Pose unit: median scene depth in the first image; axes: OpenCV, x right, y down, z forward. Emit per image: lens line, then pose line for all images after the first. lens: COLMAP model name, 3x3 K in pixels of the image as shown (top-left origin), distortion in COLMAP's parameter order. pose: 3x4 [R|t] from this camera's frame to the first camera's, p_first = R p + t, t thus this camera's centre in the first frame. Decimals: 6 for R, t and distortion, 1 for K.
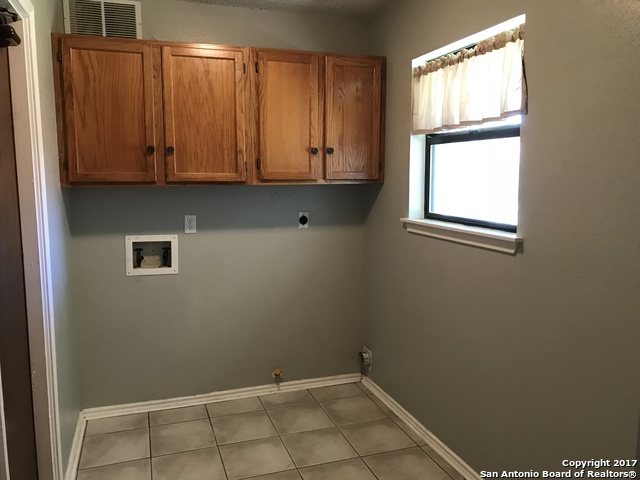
lens RADIAL K [[522.2, 0, 318.2], [0, 522.2, 241.7], [0, 0, 1]] dist [0.008668, -0.011615]
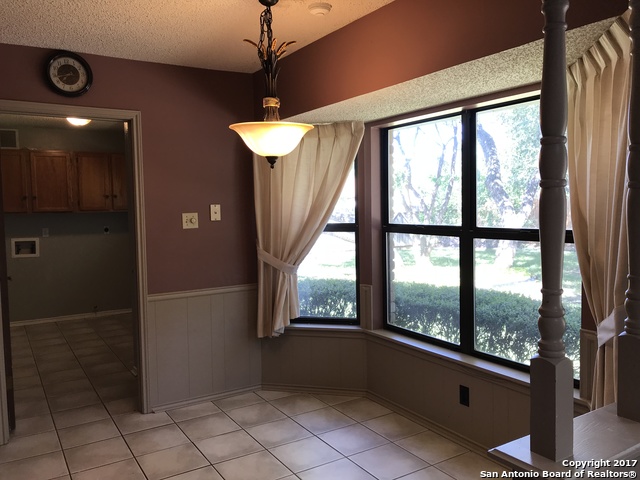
lens RADIAL K [[522.2, 0, 323.0], [0, 522.2, 237.8], [0, 0, 1]] dist [0.008668, -0.011615]
pose [[0.972025, -0.033459, 0.232484, 0.350990], [0.049535, 0.996742, -0.063660, 0.179154], [-0.229596, 0.073395, 0.970515, -1.296873]]
